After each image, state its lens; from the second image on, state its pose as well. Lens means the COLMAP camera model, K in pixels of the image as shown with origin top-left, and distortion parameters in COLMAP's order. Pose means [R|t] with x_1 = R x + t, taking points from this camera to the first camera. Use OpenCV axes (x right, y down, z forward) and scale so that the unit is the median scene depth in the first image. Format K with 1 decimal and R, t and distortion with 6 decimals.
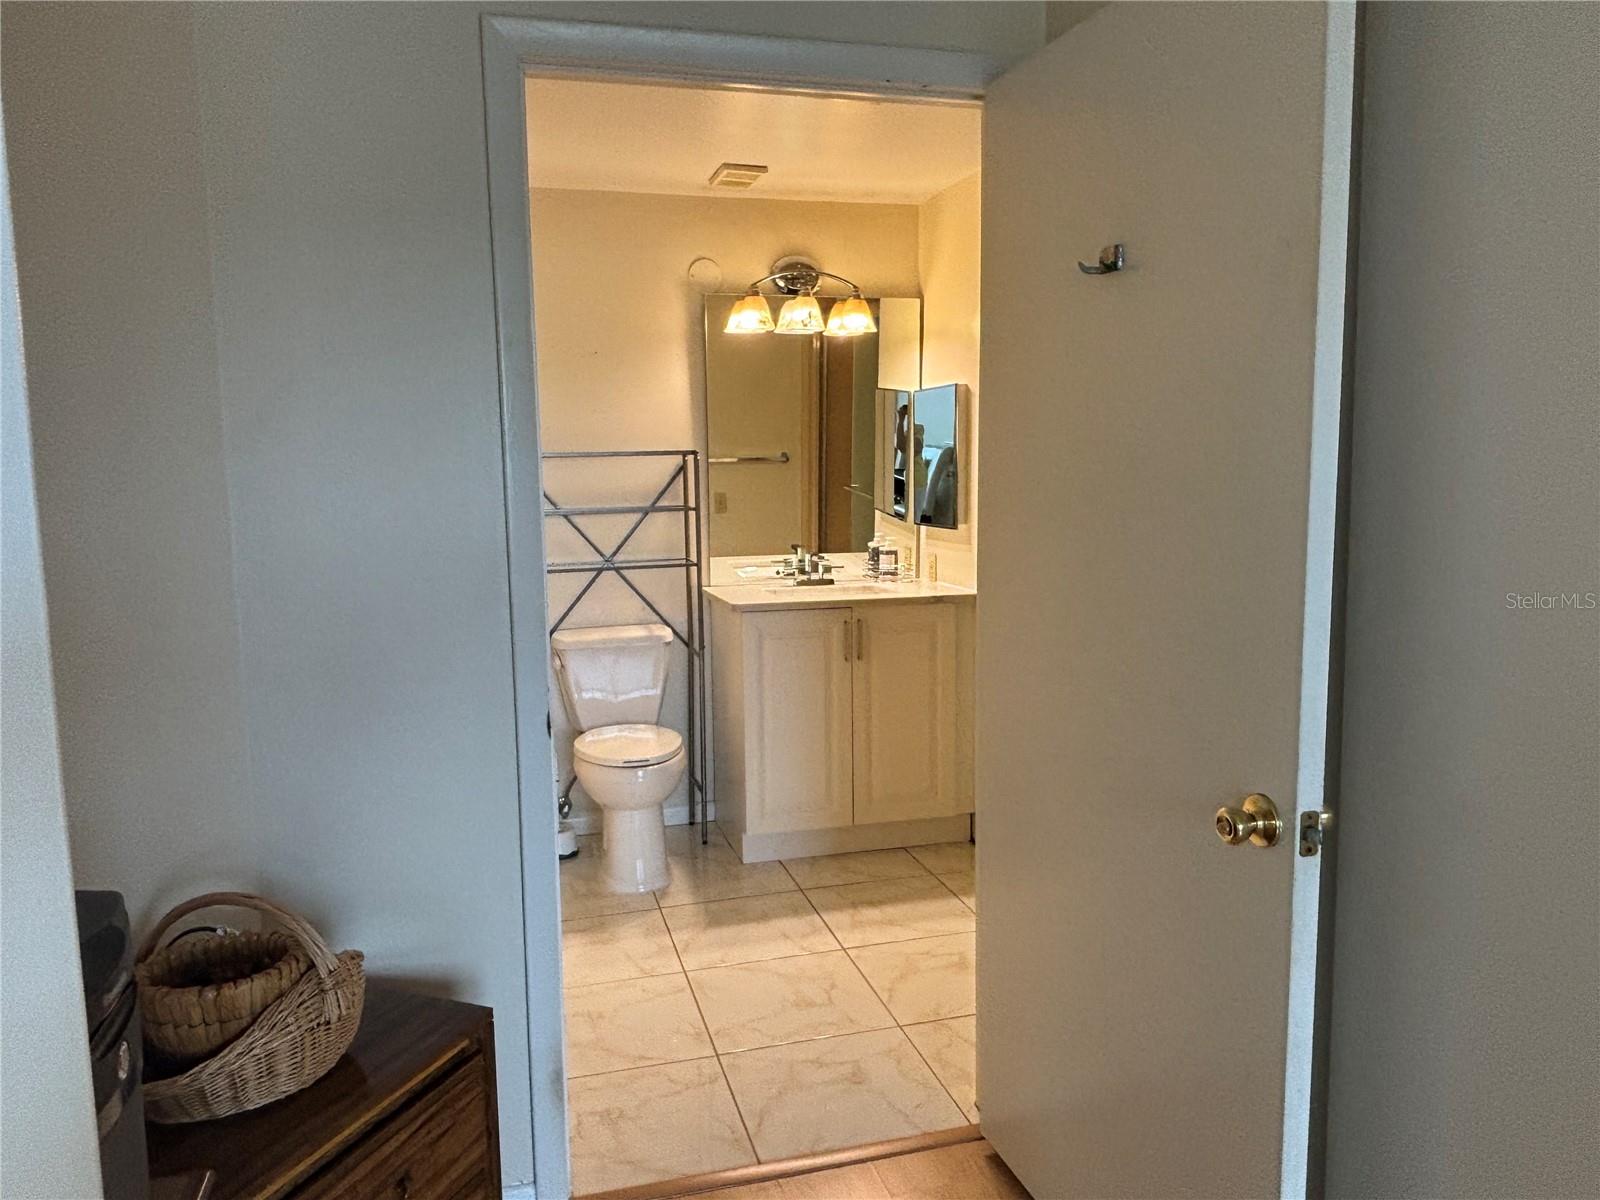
lens RADIAL K [[1153.1, 0, 803.6], [0, 1153.1, 598.8], [0, 0, 1]] dist [0.030590, -0.047492]
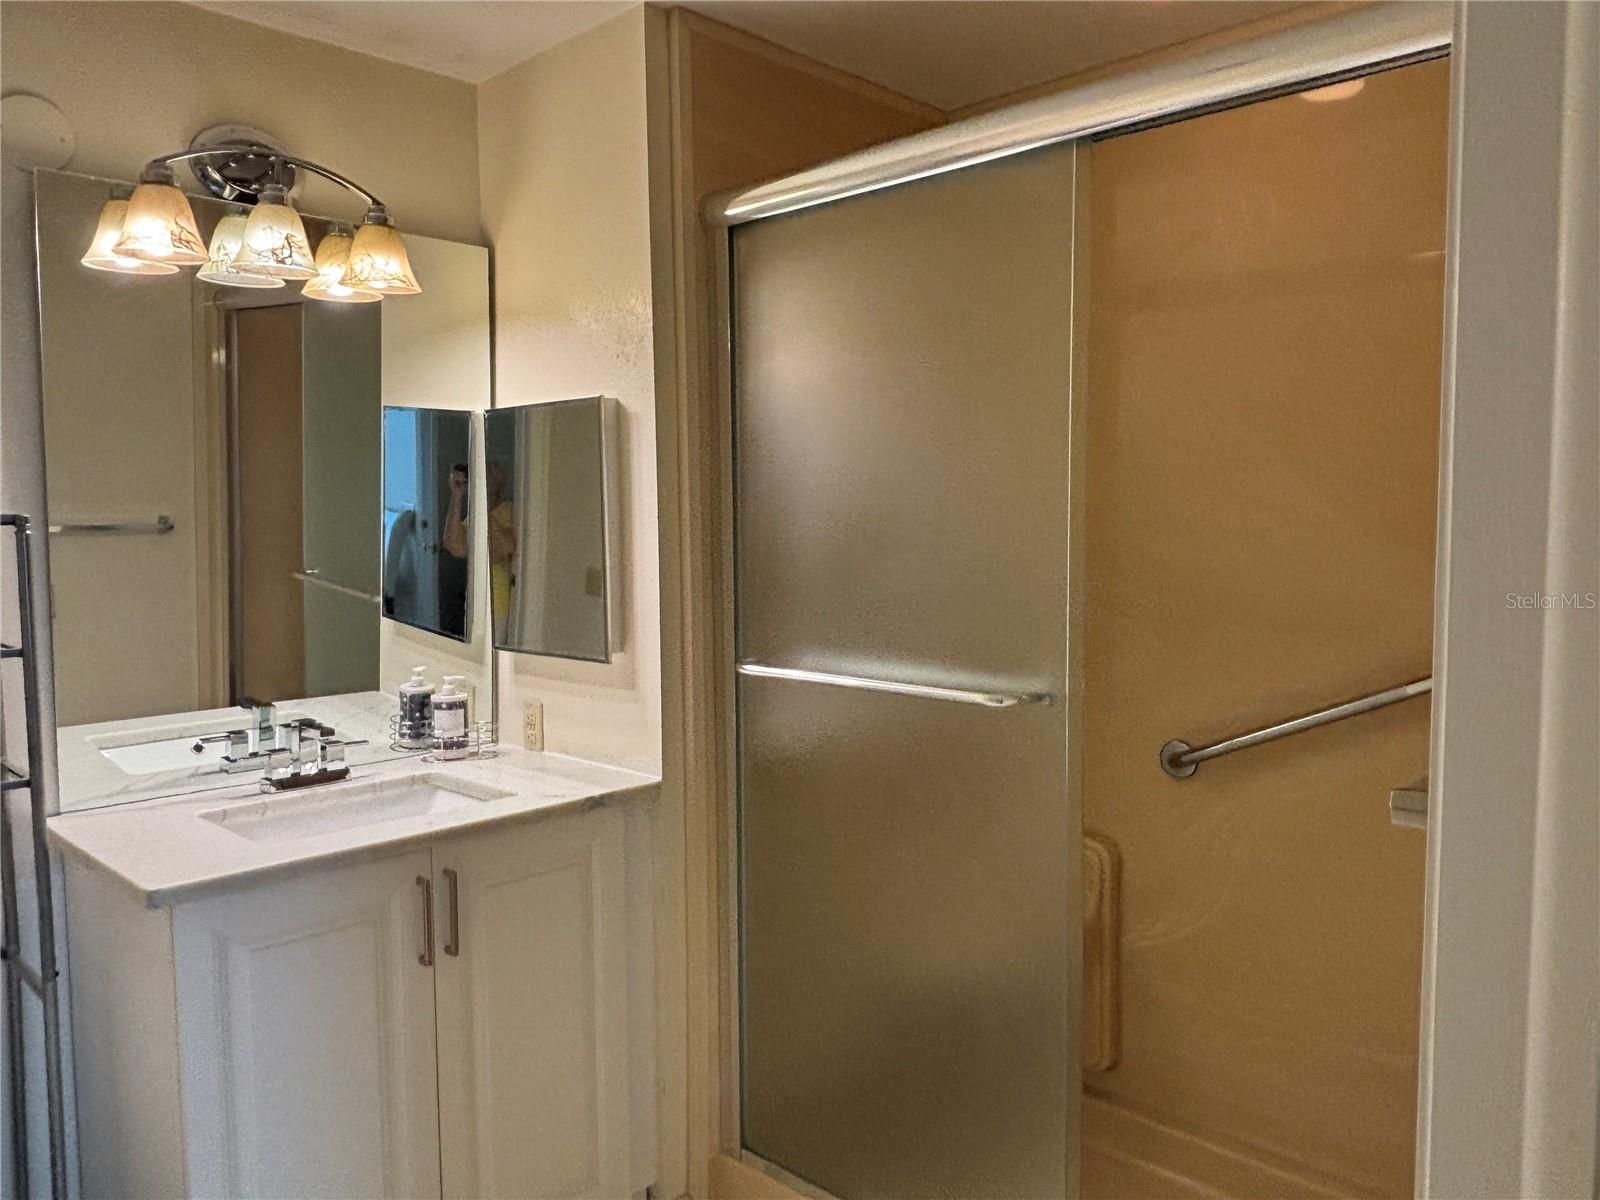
lens RADIAL K [[1153.1, 0, 807.4], [0, 1153.1, 577.5], [0, 0, 1]] dist [0.030590, -0.047492]
pose [[0.849289, -0.026654, 0.527255, -0.069554], [0.063479, 0.996634, -0.051868, -0.063208], [-0.524098, 0.077520, 0.848123, 0.468271]]
